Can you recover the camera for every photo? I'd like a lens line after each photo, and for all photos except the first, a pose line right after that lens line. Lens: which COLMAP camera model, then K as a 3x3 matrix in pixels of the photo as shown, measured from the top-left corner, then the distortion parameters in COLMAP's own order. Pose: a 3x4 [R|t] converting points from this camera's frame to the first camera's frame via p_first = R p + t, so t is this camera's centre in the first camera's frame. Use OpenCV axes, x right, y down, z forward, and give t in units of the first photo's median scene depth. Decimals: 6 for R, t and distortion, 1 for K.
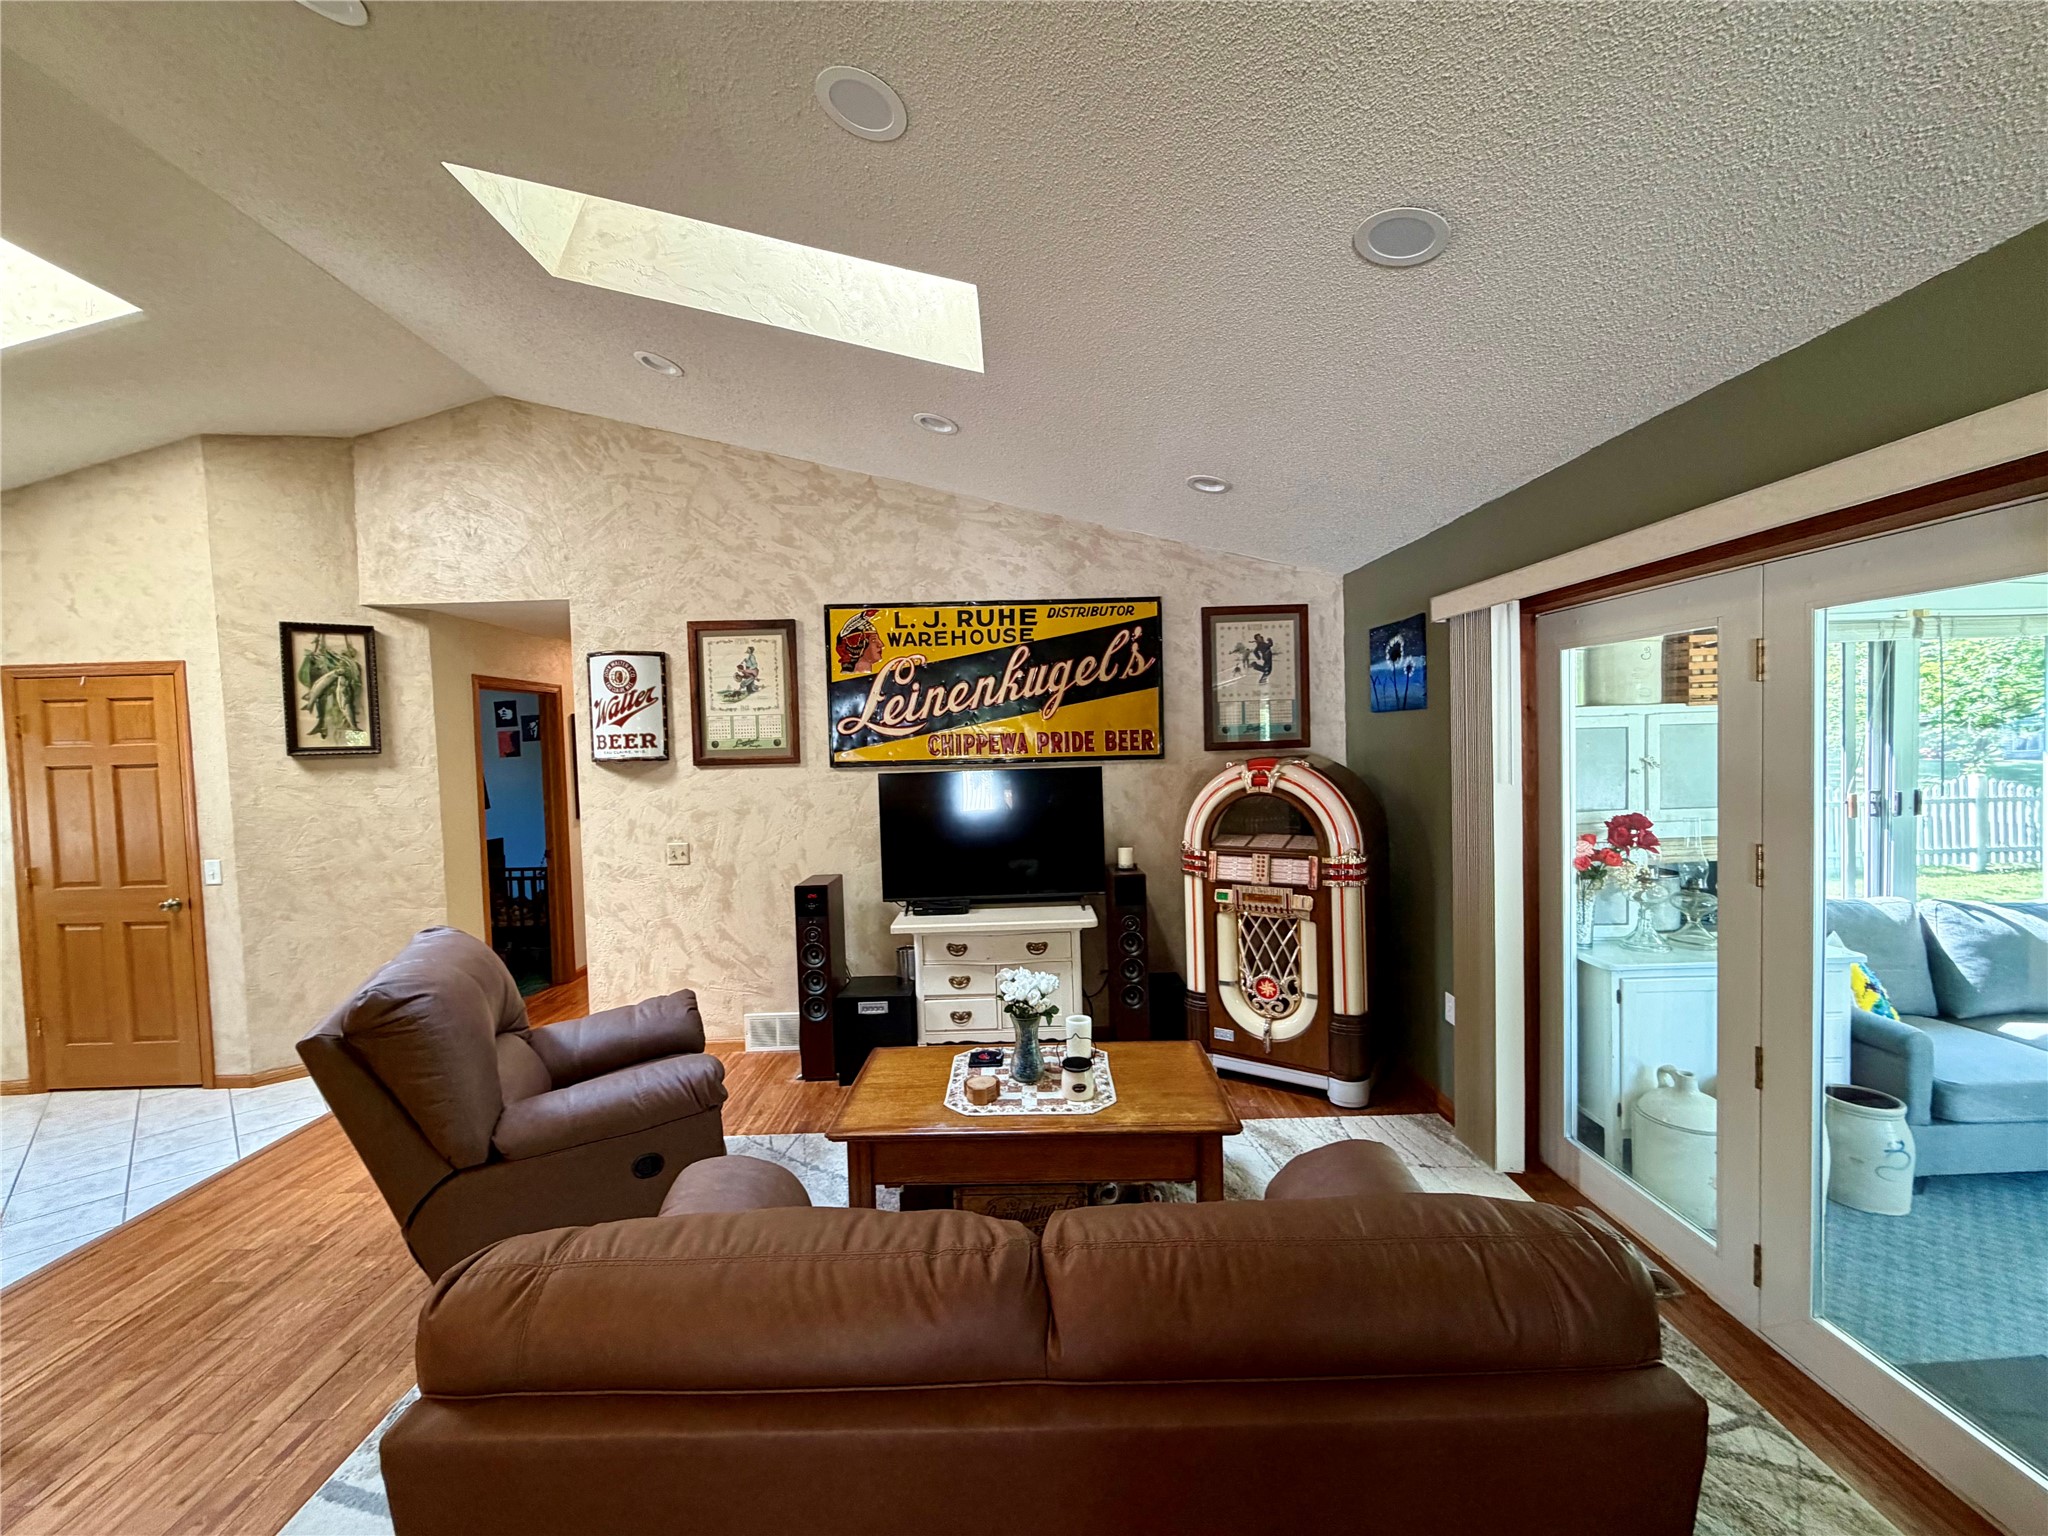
lens RADIAL K [[815.3, 0, 1024.0], [0, 815.3, 768.0], [0, 0, 1]] dist [-0.000296, -0.000228]
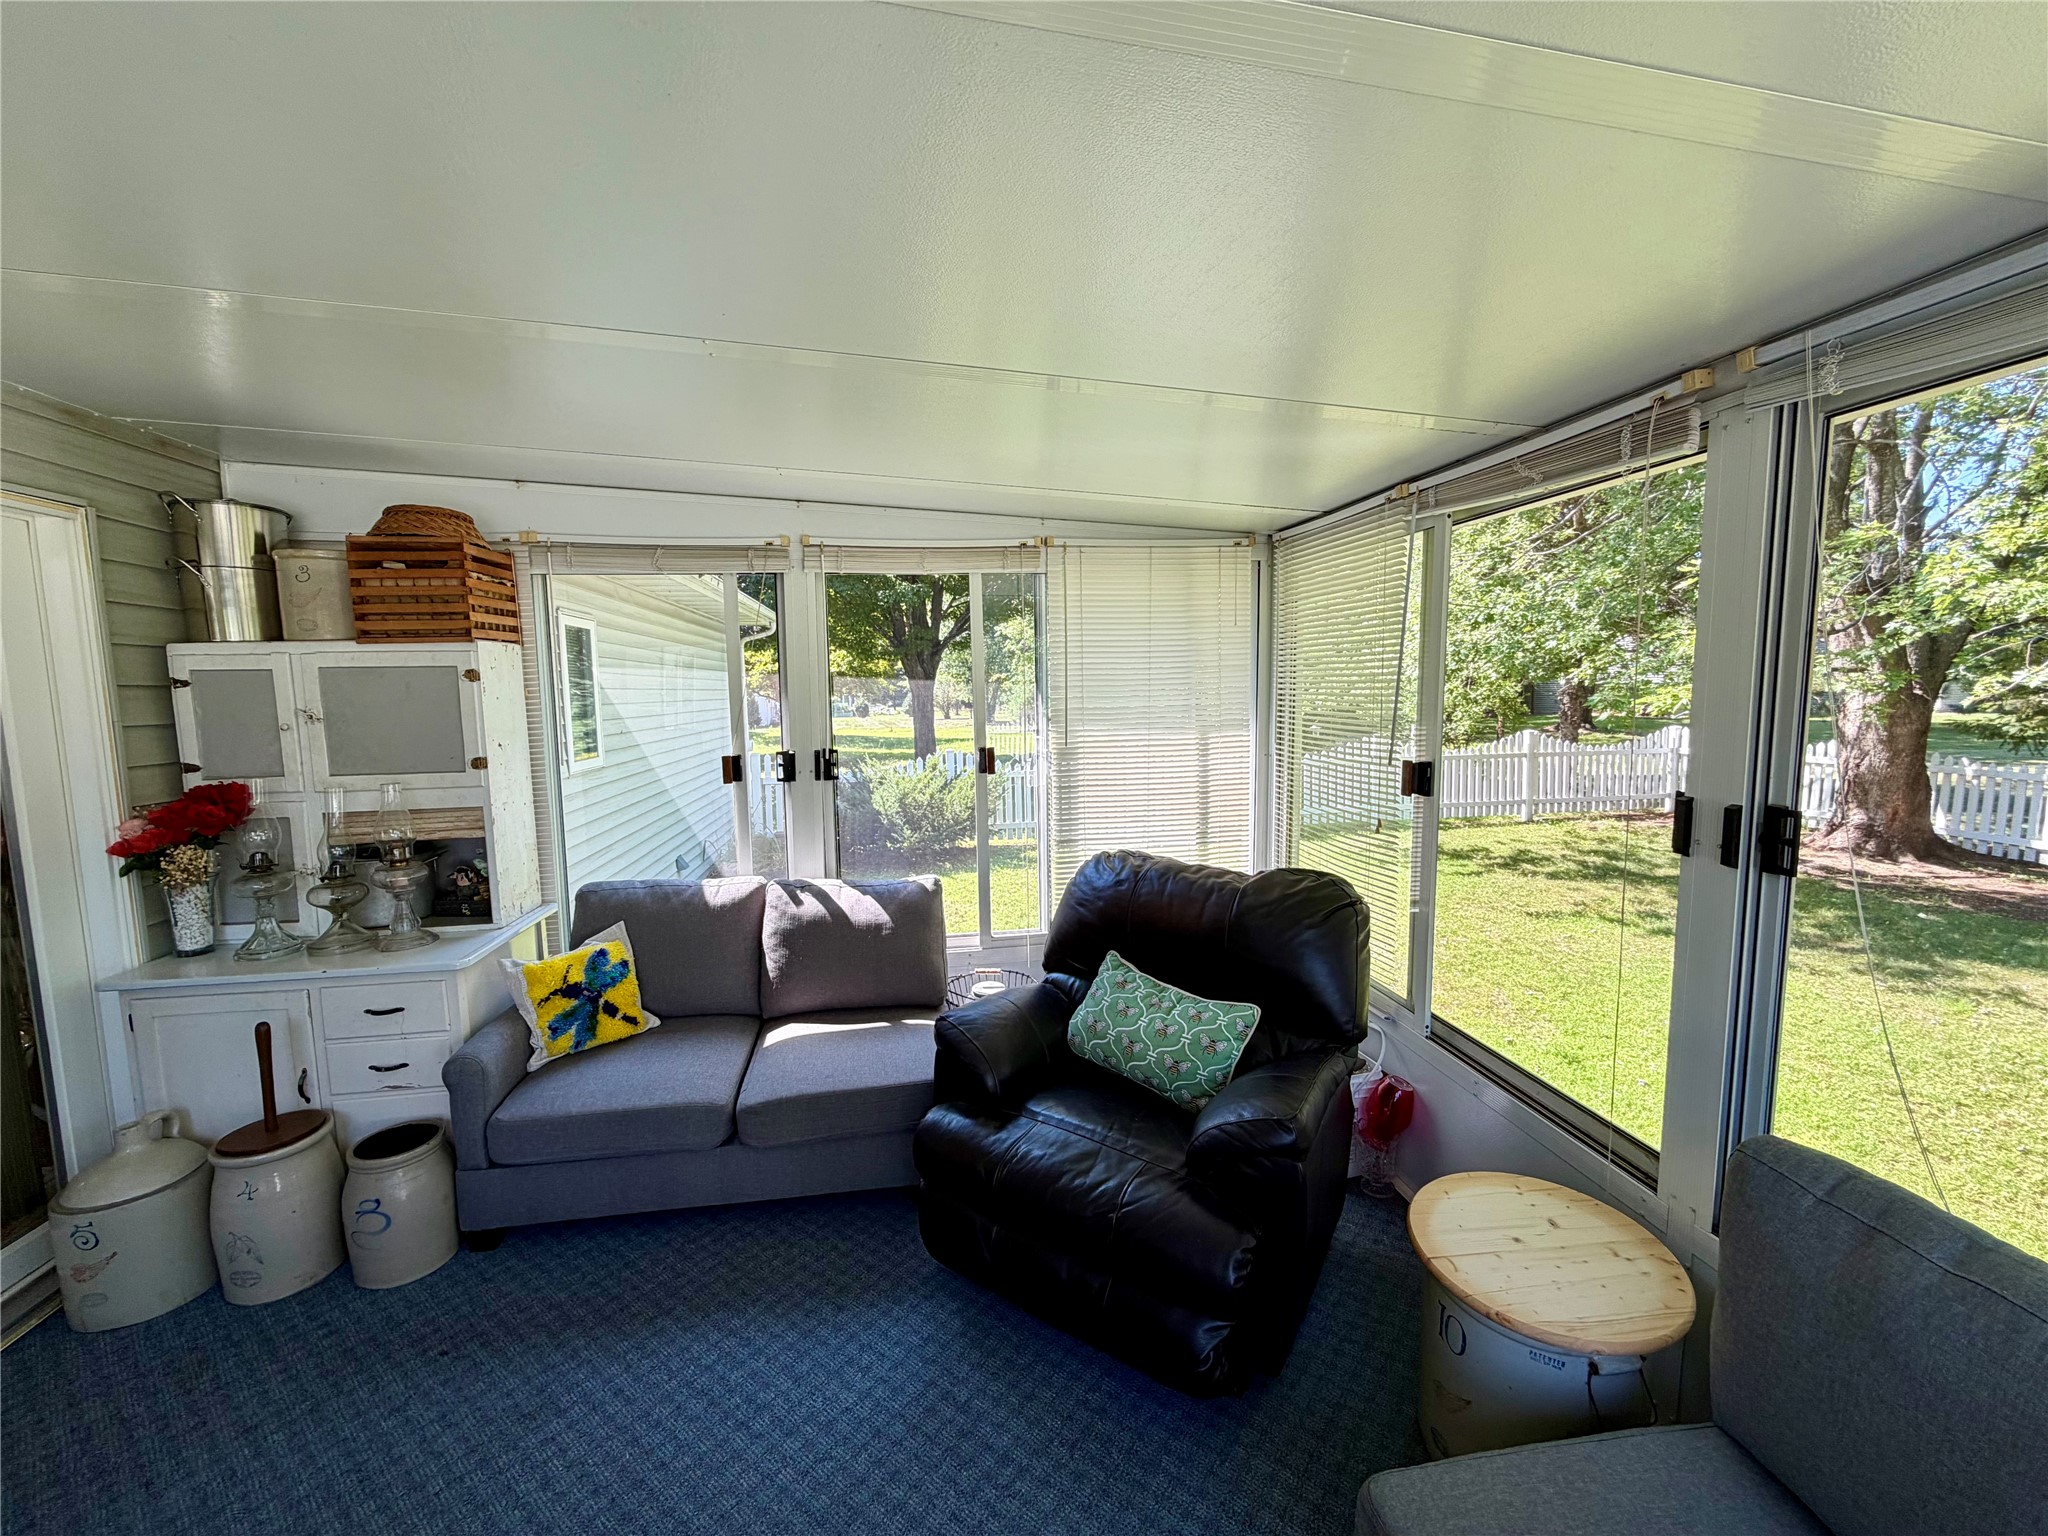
lens RADIAL K [[815.3, 0, 1024.0], [0, 815.3, 768.0], [0, 0, 1]] dist [-0.000296, -0.000228]
pose [[0.991109, -0.003688, 0.132999, 0.969702], [-0.004053, 0.998315, 0.057884, -0.005081], [-0.132989, -0.057909, 0.989424, 0.092023]]
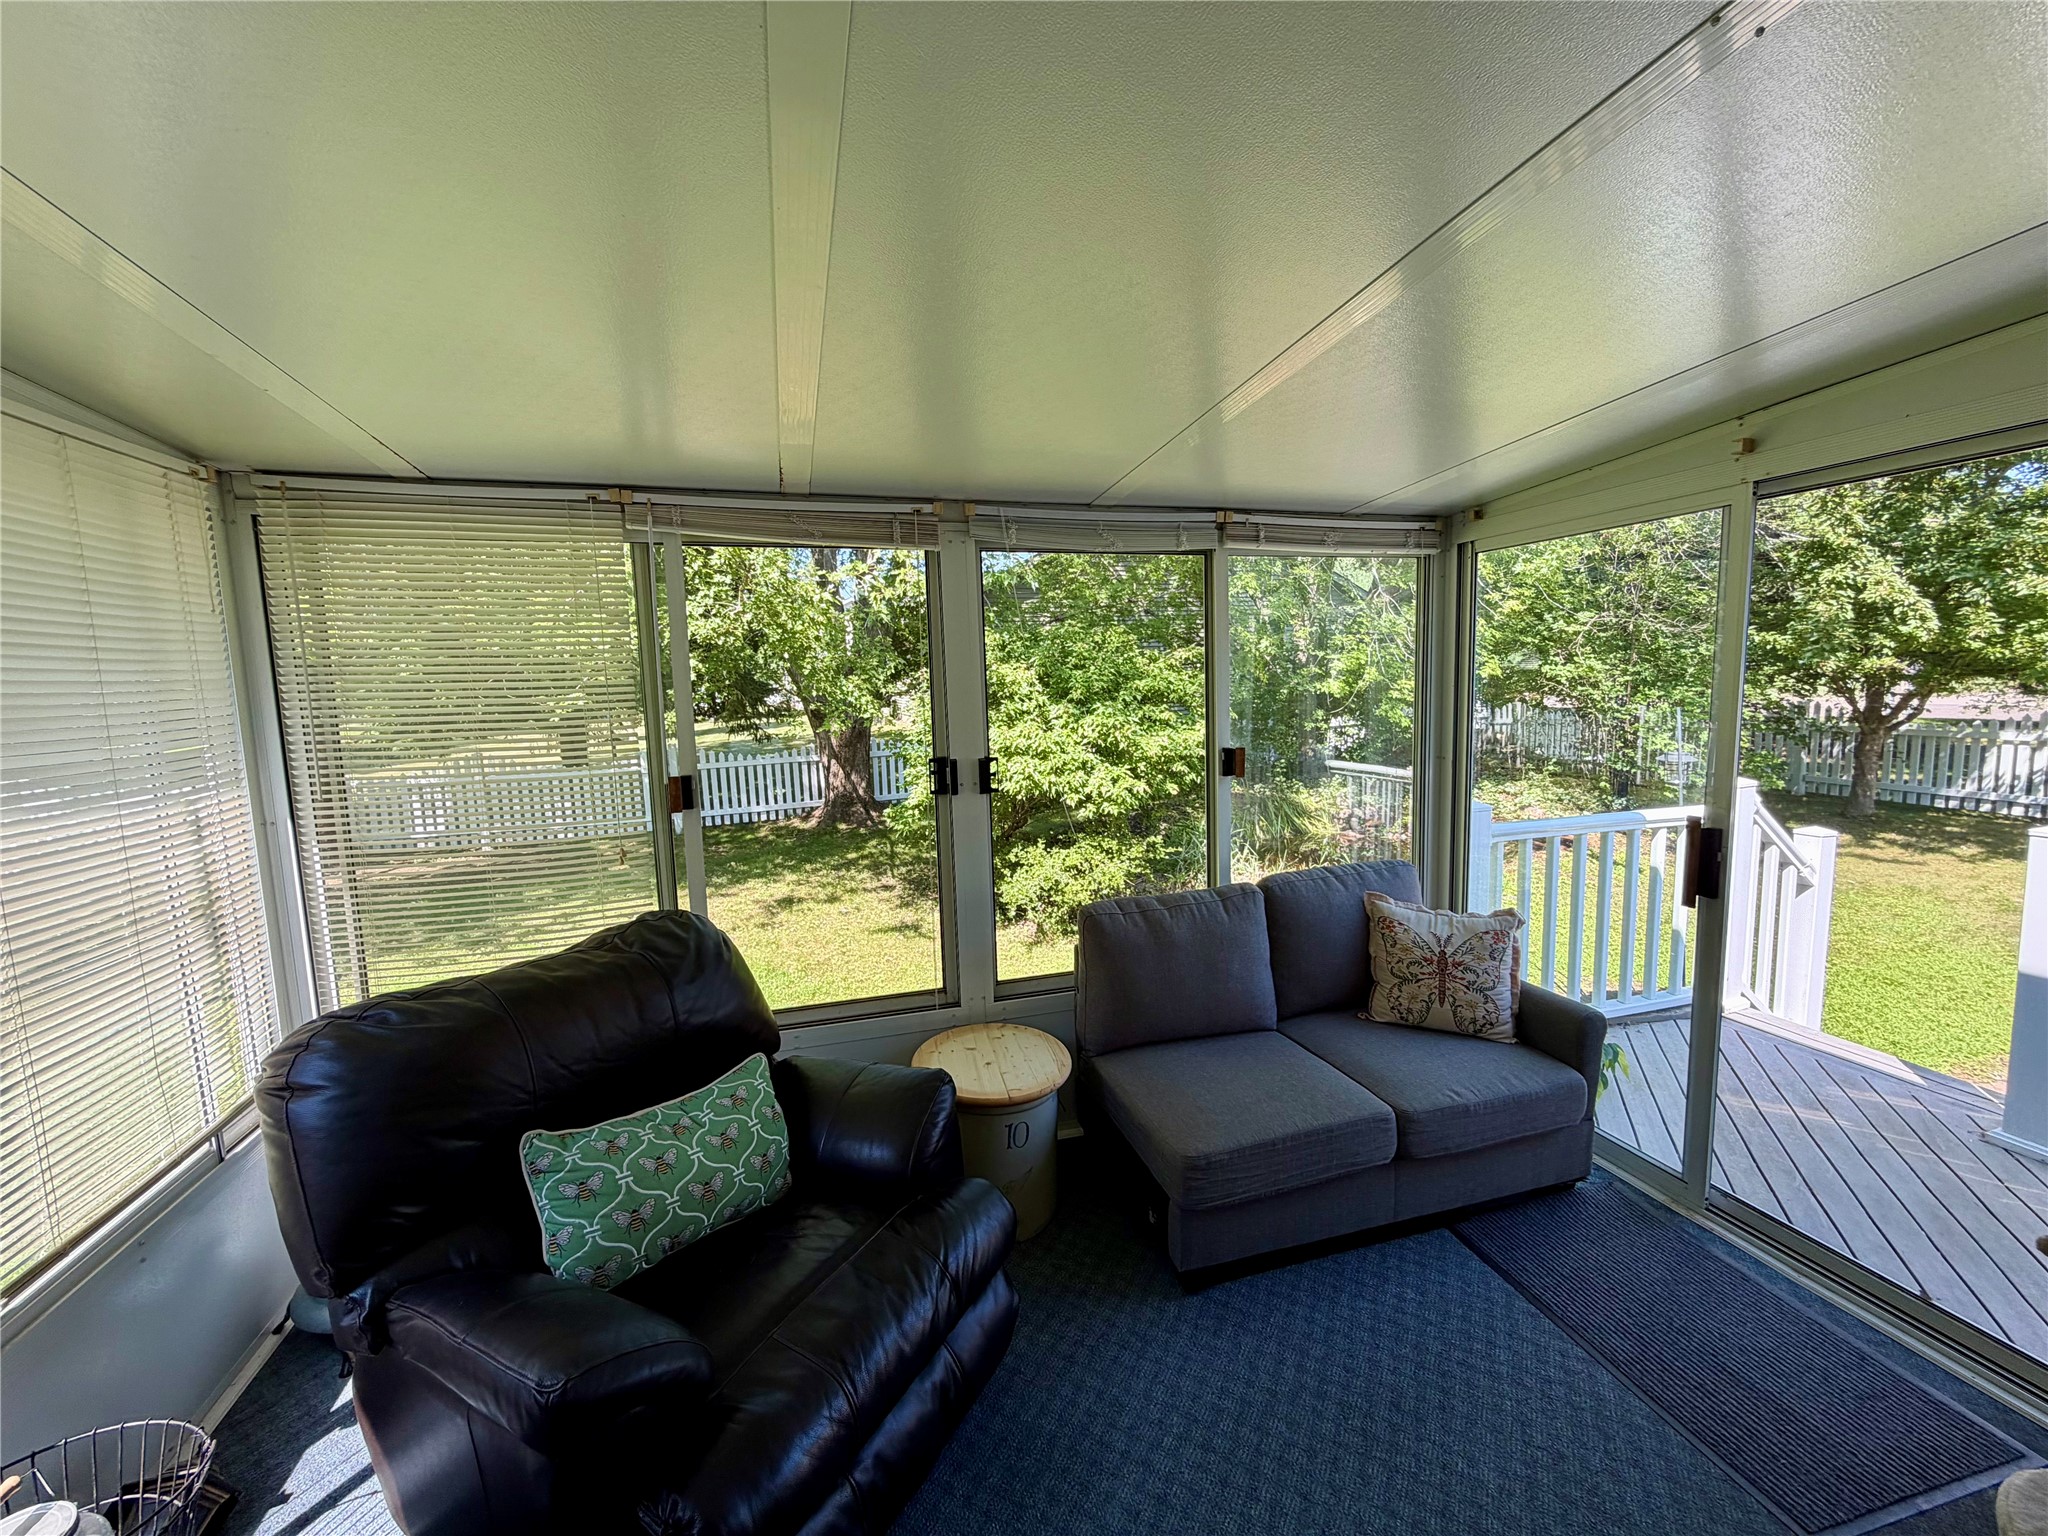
lens RADIAL K [[815.3, 0, 1024.0], [0, 815.3, 768.0], [0, 0, 1]] dist [-0.000296, -0.000228]
pose [[-0.259917, -0.062505, 0.963606, 0.720327], [0.079096, 0.993171, 0.085757, -0.012411], [-0.962386, 0.098507, -0.253198, 0.506793]]
